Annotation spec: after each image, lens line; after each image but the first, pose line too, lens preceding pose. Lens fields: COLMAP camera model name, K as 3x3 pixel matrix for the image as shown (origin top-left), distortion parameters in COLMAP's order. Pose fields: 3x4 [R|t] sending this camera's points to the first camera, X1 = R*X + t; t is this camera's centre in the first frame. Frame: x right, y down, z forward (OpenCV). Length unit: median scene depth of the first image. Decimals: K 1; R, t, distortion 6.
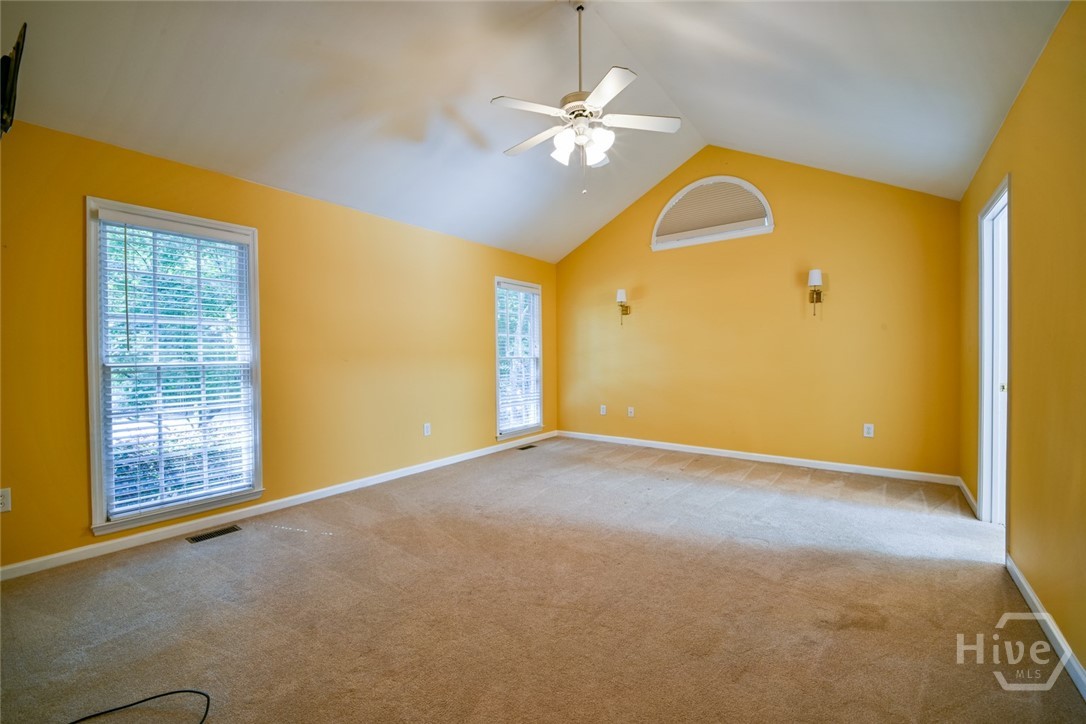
lens RADIAL K [[446.5, 0, 543.2], [0, 446.5, 359.8], [0, 0, 1]] dist [0.025273, -0.031407]
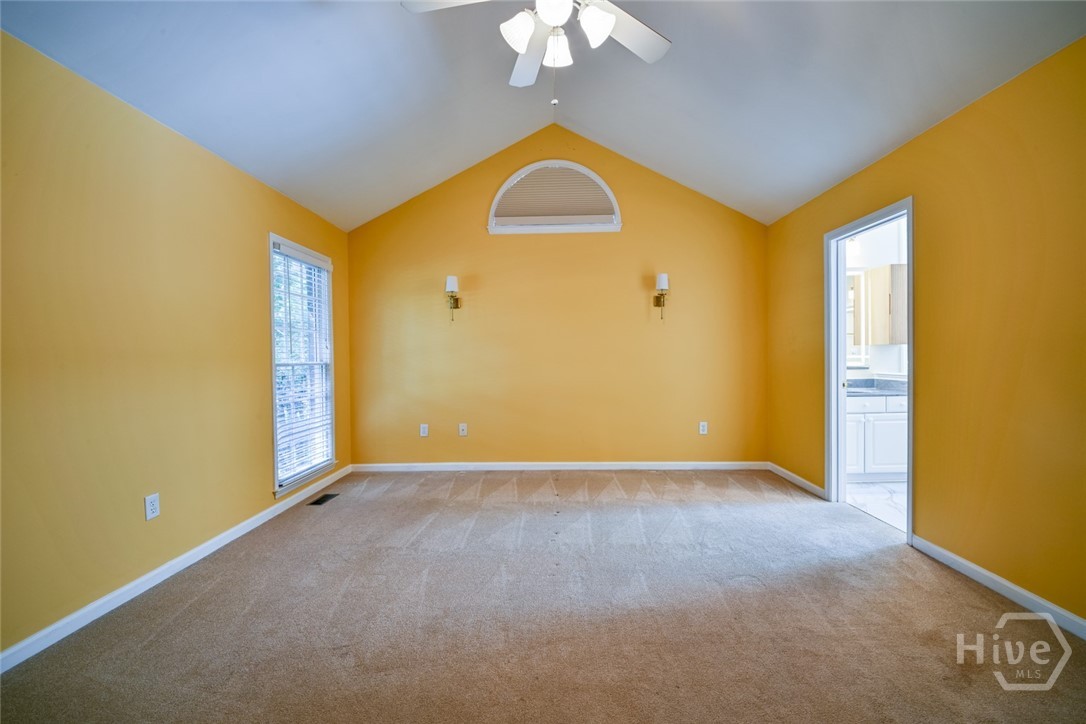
lens RADIAL K [[446.5, 0, 543.2], [0, 446.5, 359.8], [0, 0, 1]] dist [0.025273, -0.031407]
pose [[0.810833, -0.005703, 0.585249, -0.201672], [0.010454, 0.999934, -0.004740, -0.004705], [-0.585184, 0.009962, 0.810840, 0.336909]]
